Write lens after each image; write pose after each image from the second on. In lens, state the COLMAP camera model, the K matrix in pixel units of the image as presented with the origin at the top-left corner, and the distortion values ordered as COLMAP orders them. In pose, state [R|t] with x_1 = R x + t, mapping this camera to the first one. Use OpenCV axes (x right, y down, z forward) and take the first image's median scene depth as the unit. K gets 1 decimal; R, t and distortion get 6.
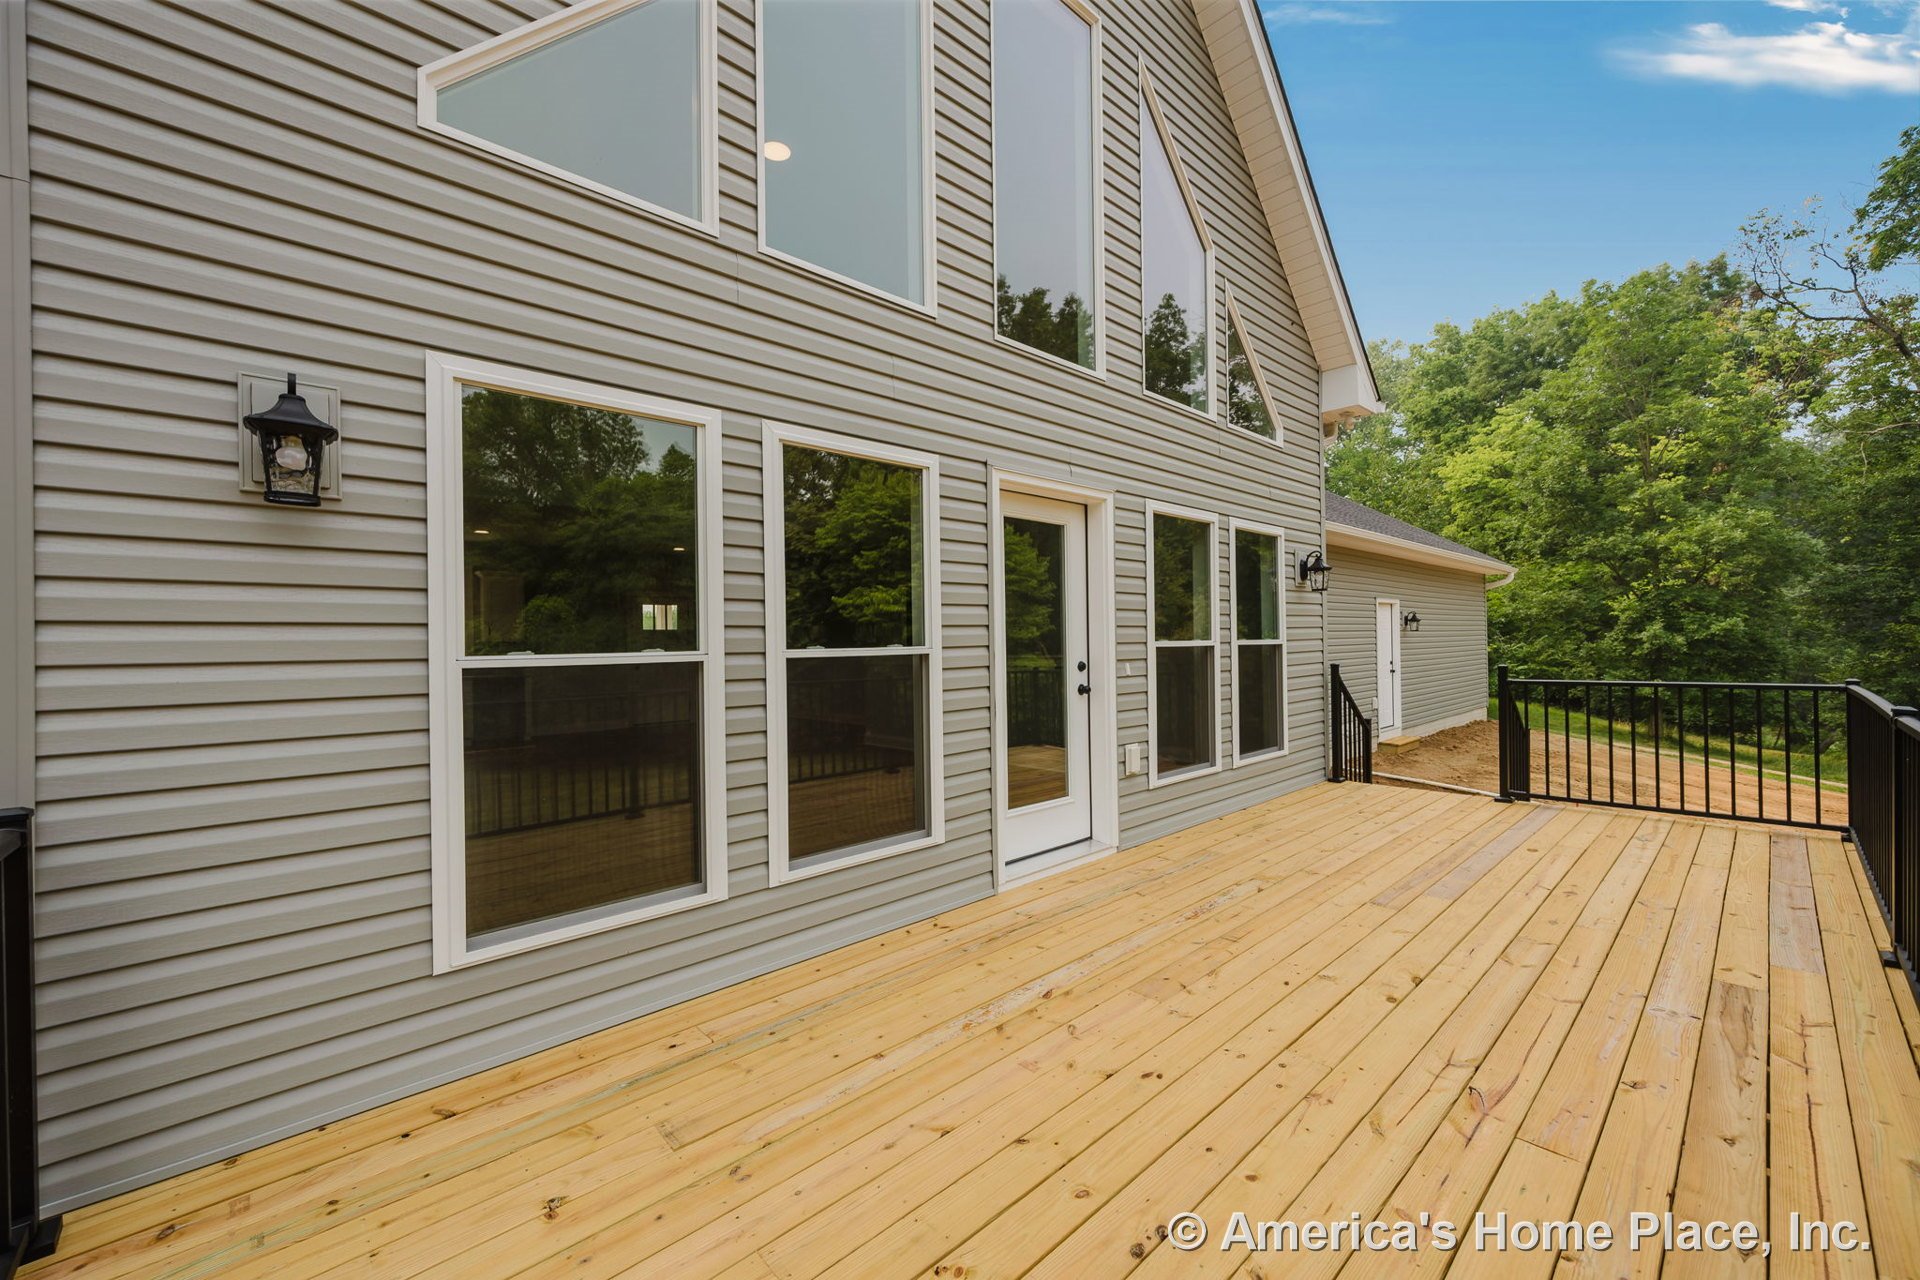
lens RADIAL K [[757.4, 0, 960.0], [0, 757.4, 640.0], [0, 0, 1]] dist [-0.014965, -0.000047]
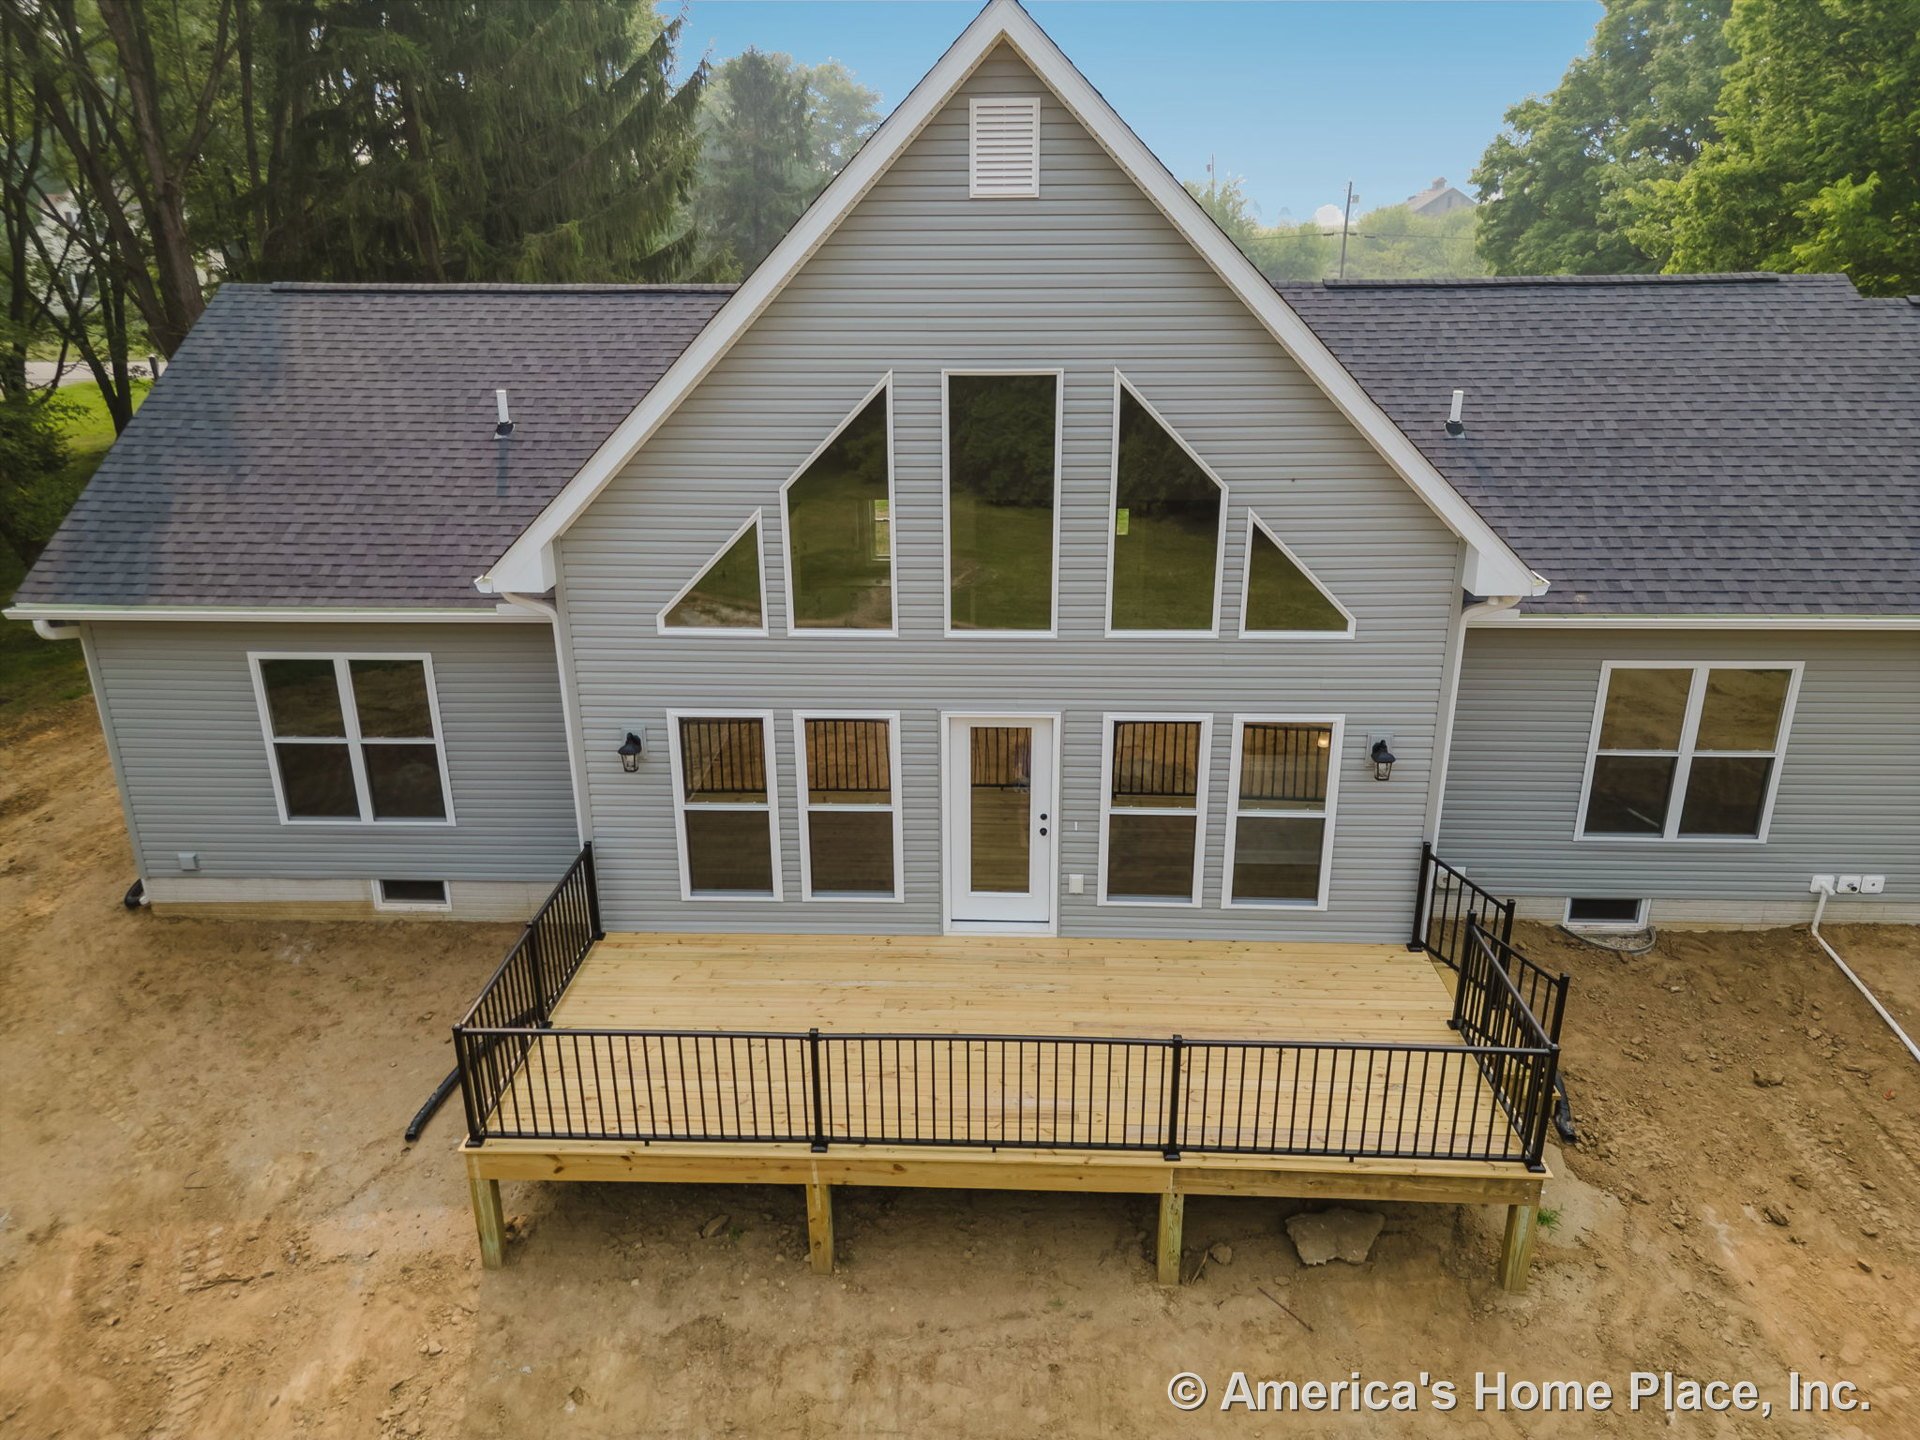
lens RADIAL K [[1346.6, 0, 949.7], [0, 1346.6, 716.4], [0, 0, 1]] dist [0.076880, -0.088073]
pose [[0.697822, 0.252090, -0.670444, 2.083879], [-0.000015, 0.936025, 0.351934, -1.281322], [0.716271, -0.245577, 0.653183, -0.956398]]
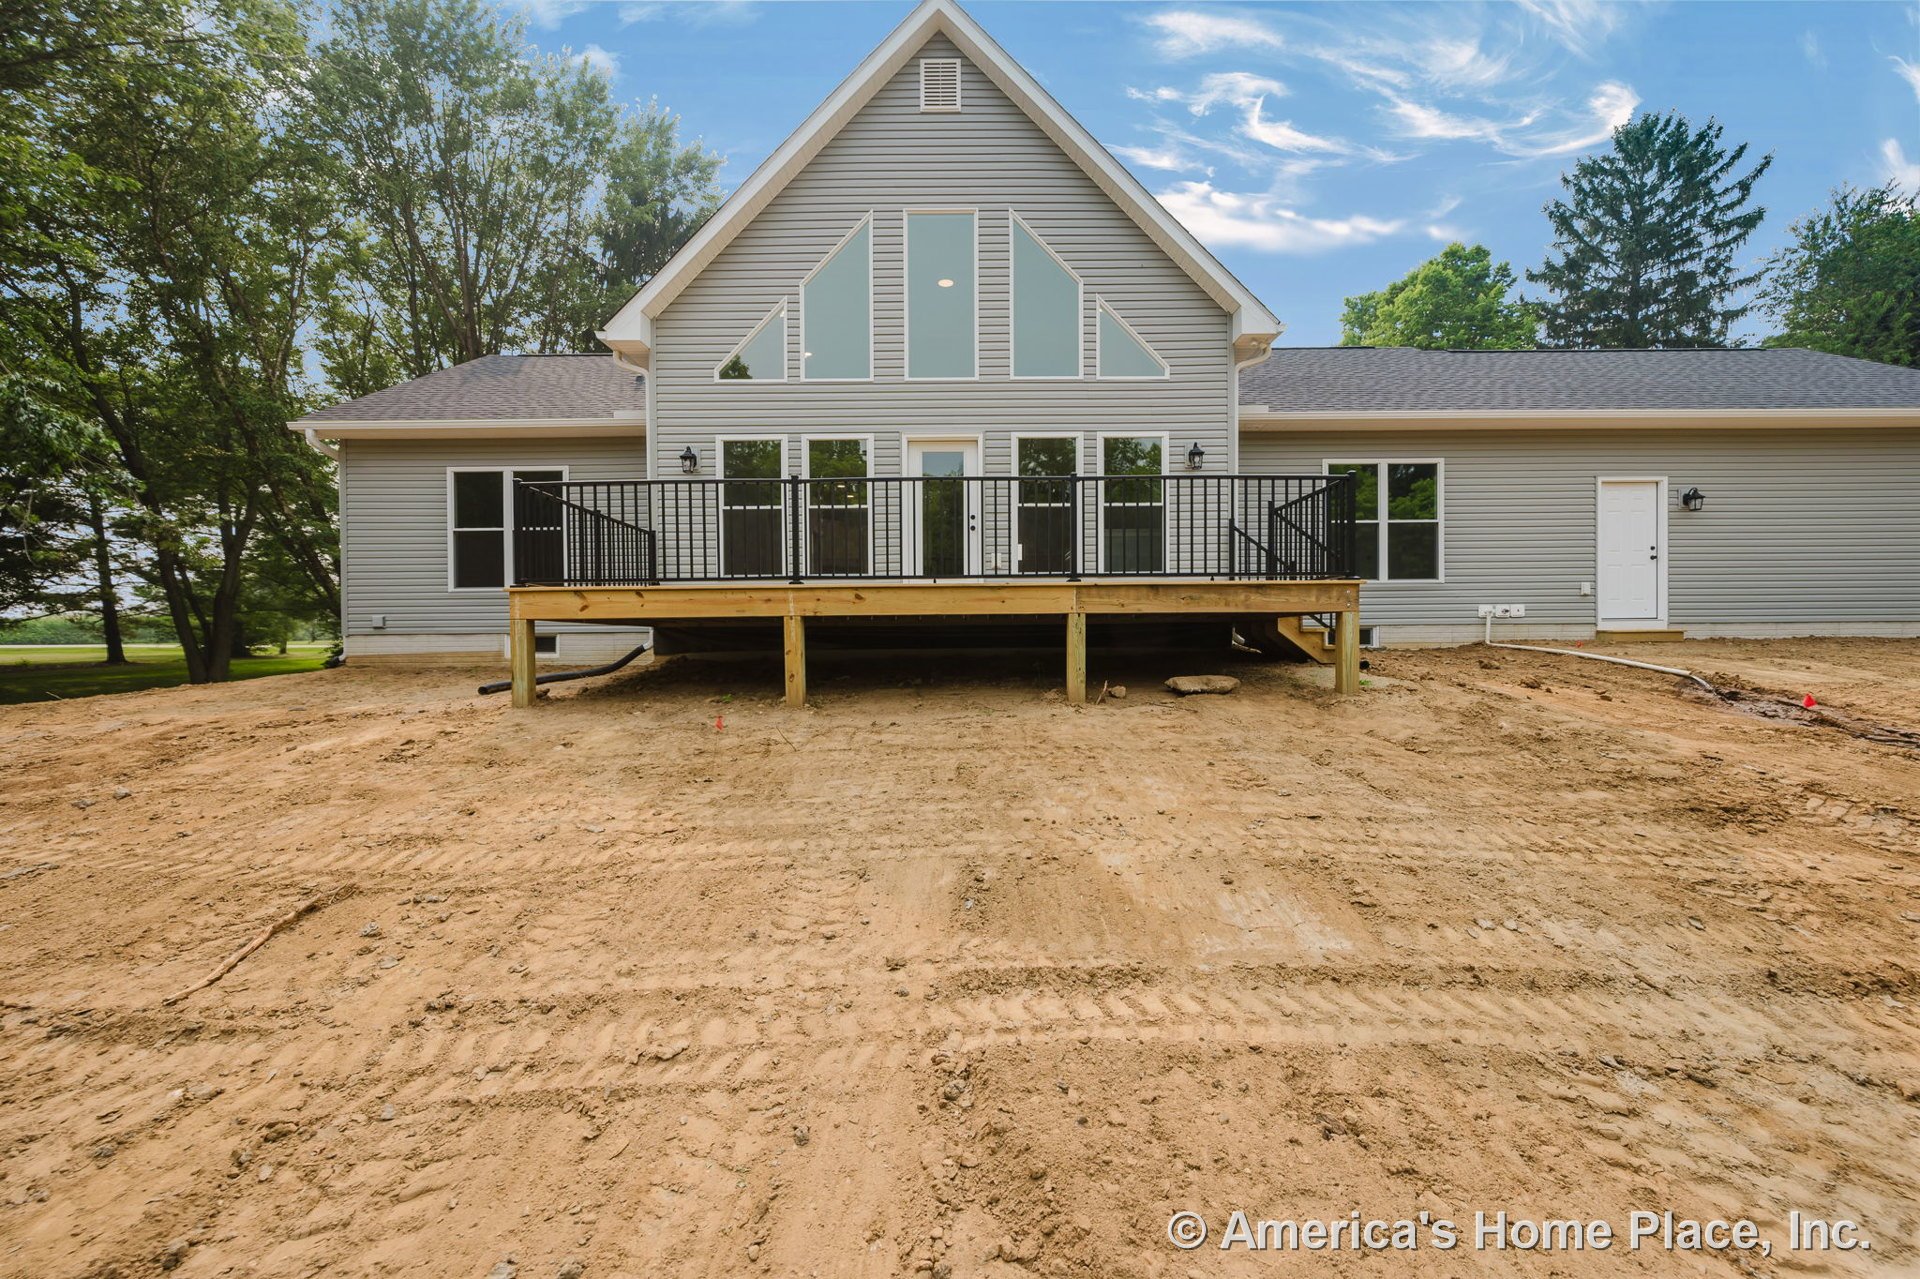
lens RADIAL K [[760.4, 0, 958.3], [0, 760.4, 643.0], [0, 0, 1]] dist [-0.002964, -0.000450]
pose [[0.729776, 0.014384, -0.683535, 1.923860], [-0.002337, 0.999825, 0.018544, 0.421279], [0.683683, -0.011936, 0.729682, -0.723706]]
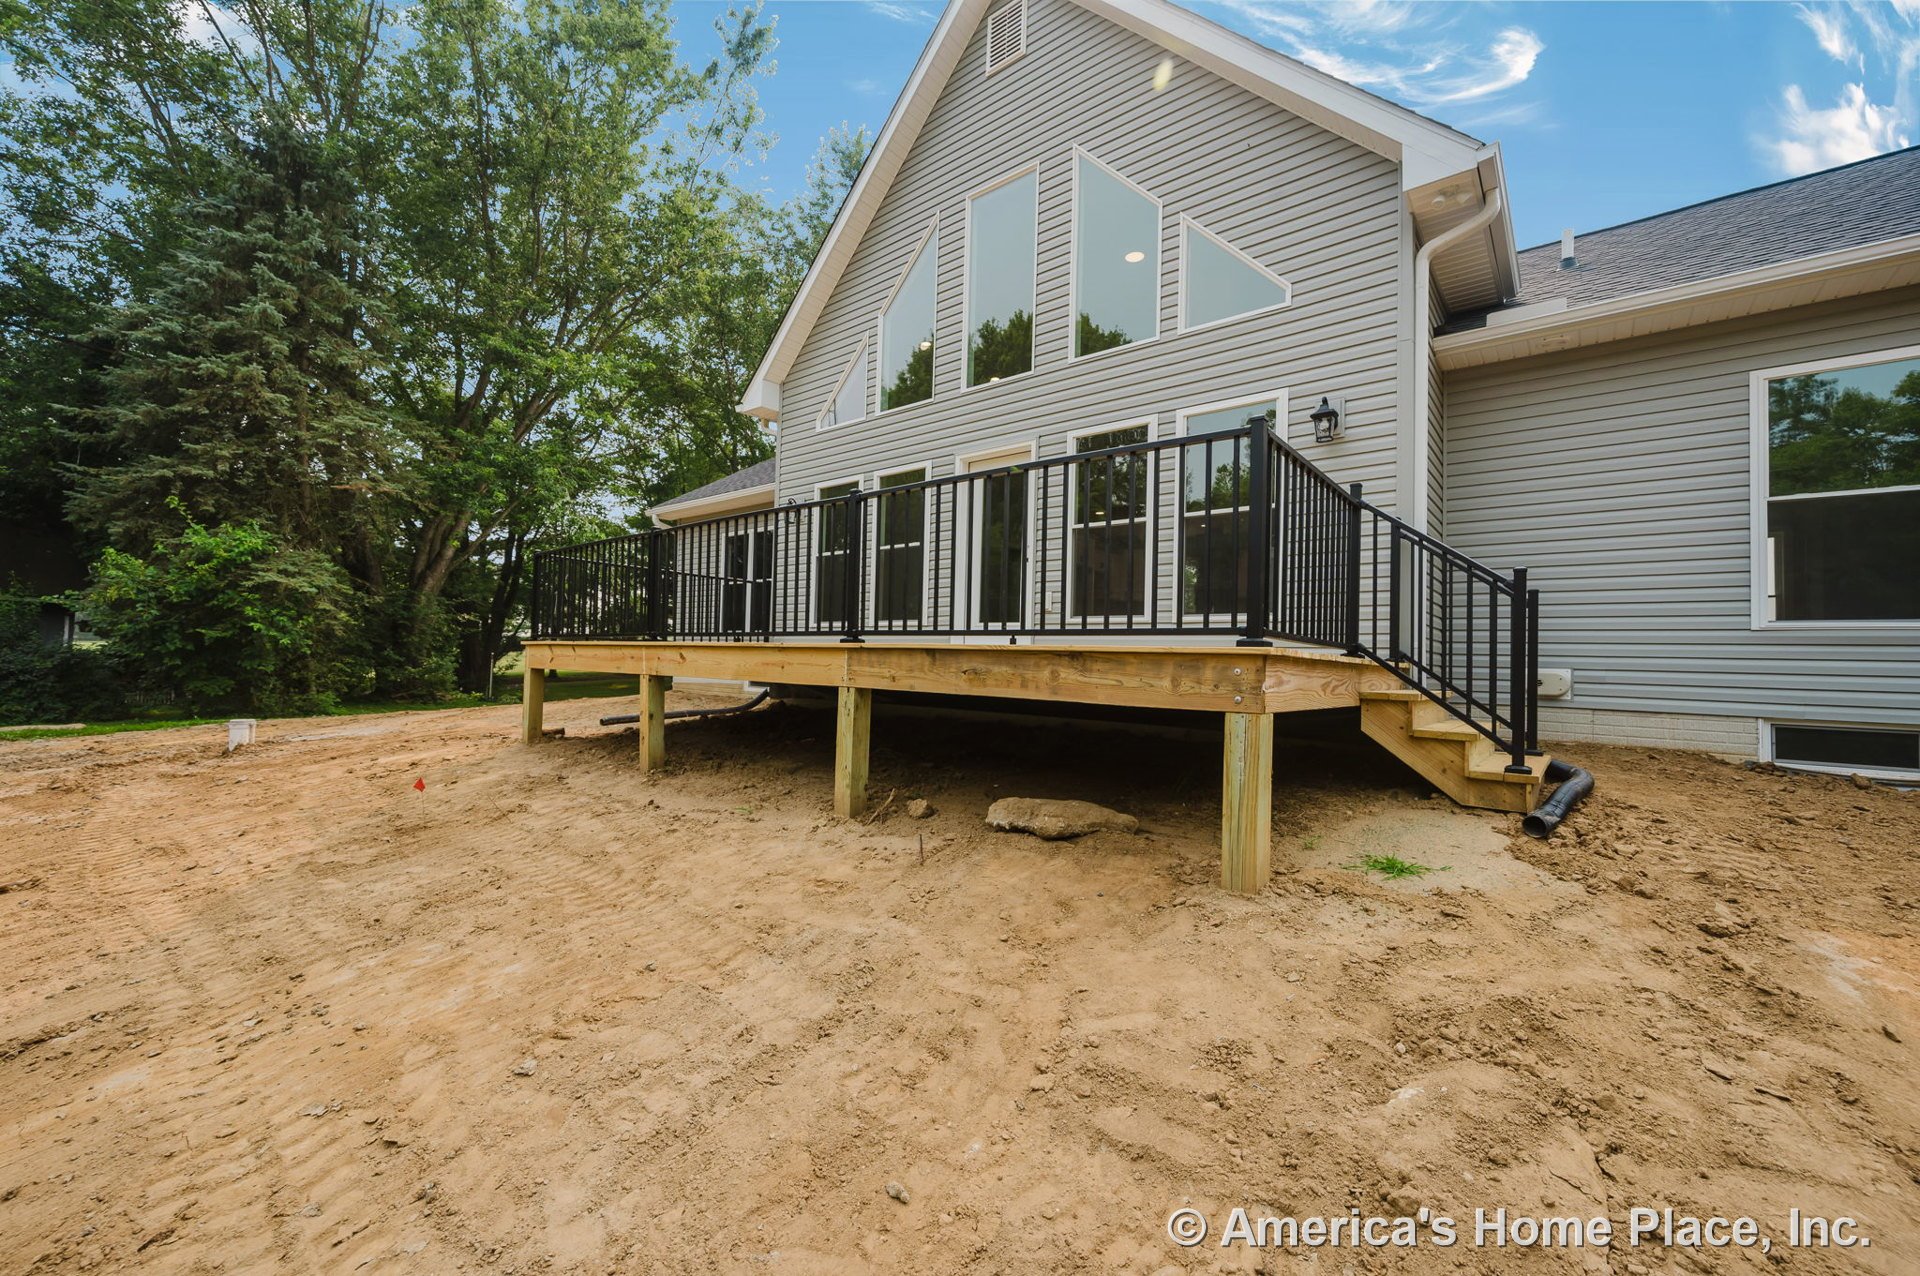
lens RADIAL K [[753.7, 0, 930.7], [0, 753.7, 637.8], [0, 0, 1]] dist [-0.009701, -0.000239]
pose [[0.101638, -0.010900, -0.994762, 2.159279], [-0.026079, 0.999567, -0.013618, 0.319151], [0.994480, 0.027326, 0.101310, 0.730825]]
